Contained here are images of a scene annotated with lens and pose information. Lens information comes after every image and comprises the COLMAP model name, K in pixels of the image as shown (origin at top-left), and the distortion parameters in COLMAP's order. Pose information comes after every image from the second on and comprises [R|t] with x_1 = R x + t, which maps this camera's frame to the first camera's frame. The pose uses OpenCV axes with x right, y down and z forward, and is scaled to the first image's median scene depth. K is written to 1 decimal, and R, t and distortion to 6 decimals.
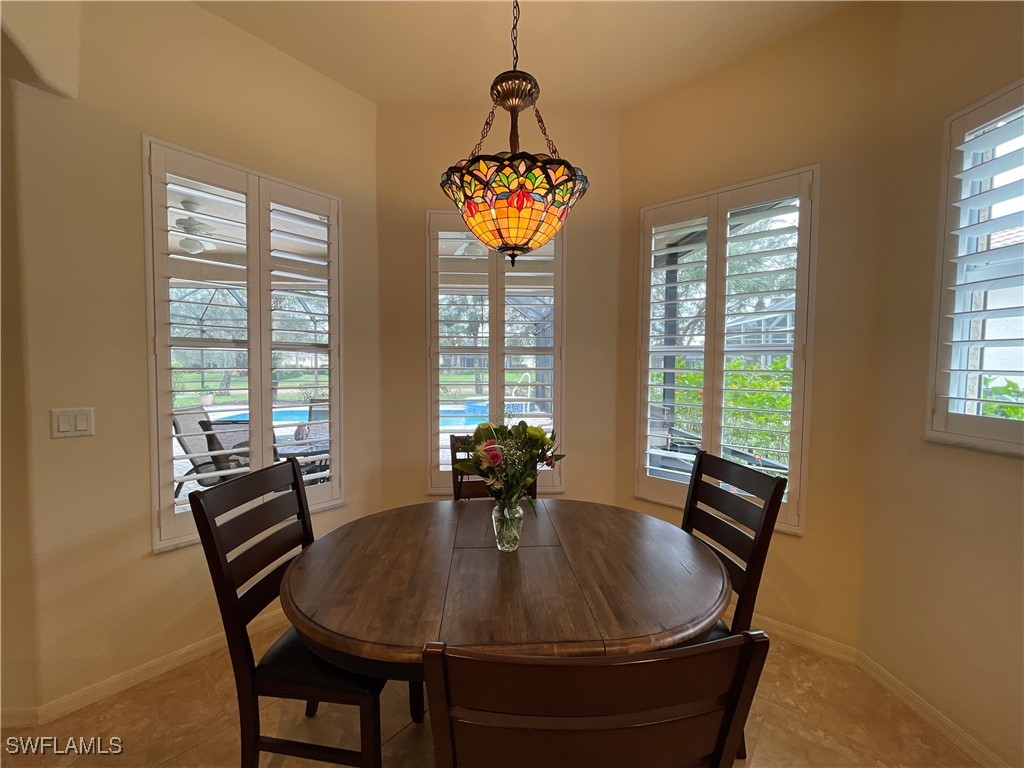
lens RADIAL K [[413.5, 0, 512.3], [0, 413.5, 382.2], [0, 0, 1]] dist [0.000248, 0.000098]
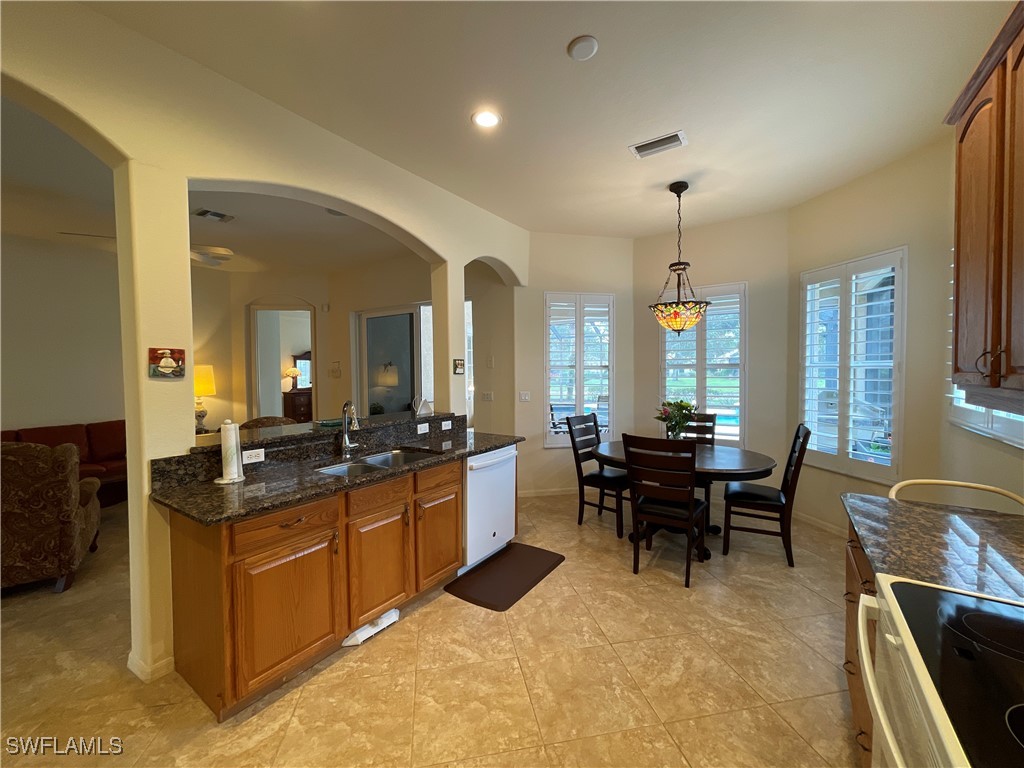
lens RADIAL K [[413.5, 0, 512.3], [0, 413.5, 382.2], [0, 0, 1]] dist [0.000248, 0.000098]
pose [[0.793596, 0.006260, -0.608412, 0.721837], [-0.013734, 0.999877, -0.007626, 0.019222], [0.608290, 0.014408, 0.793584, -1.556754]]
